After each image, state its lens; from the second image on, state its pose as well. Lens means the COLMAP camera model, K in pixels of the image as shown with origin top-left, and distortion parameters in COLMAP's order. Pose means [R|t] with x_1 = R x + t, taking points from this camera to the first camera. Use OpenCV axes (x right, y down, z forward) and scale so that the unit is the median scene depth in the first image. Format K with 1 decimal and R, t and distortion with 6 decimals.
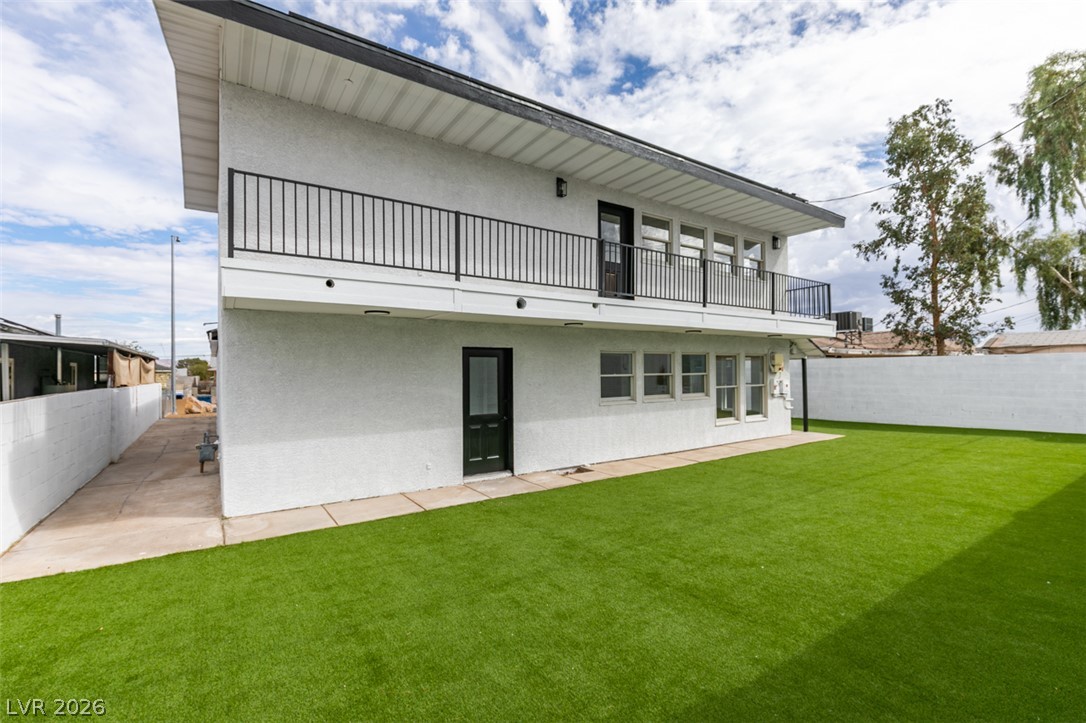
lens RADIAL K [[488.2, 0, 543.0], [0, 488.2, 361.5], [0, 0, 1]] dist [-0.042272, -0.000085]
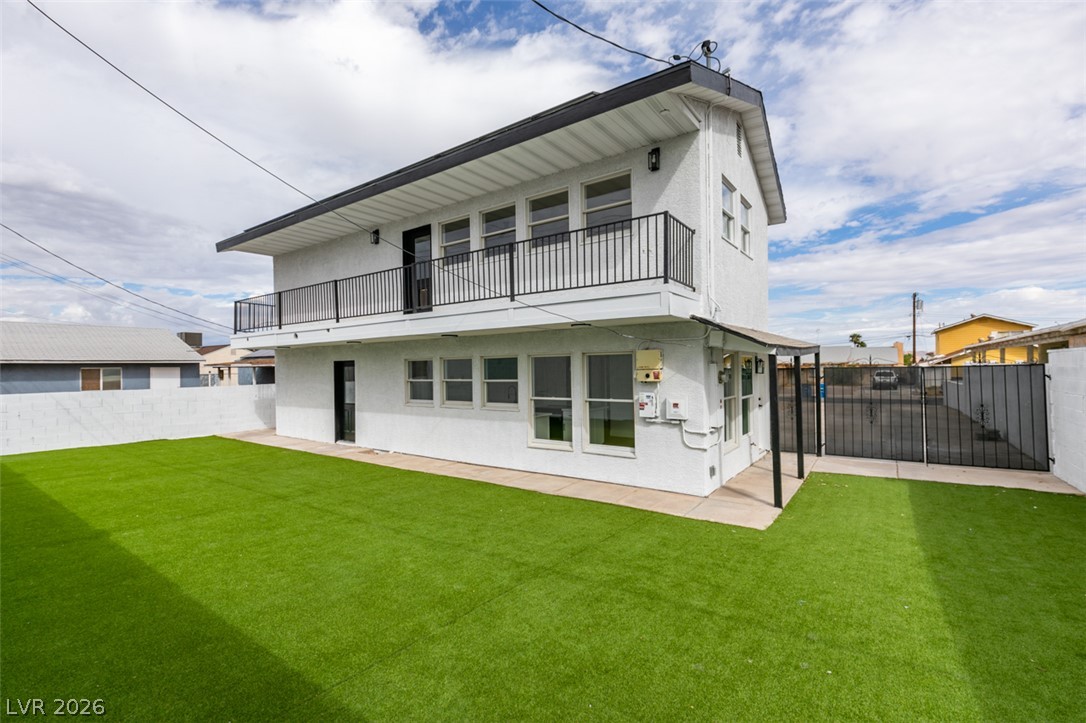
lens RADIAL K [[485.7, 0, 541.3], [0, 485.7, 366.5], [0, 0, 1]] dist [0.002557, -0.000302]
pose [[0.324677, -0.001708, -0.945823, 1.313868], [0.032023, 0.999445, 0.009188, -0.005893], [0.945283, -0.033271, 0.324552, 0.903234]]
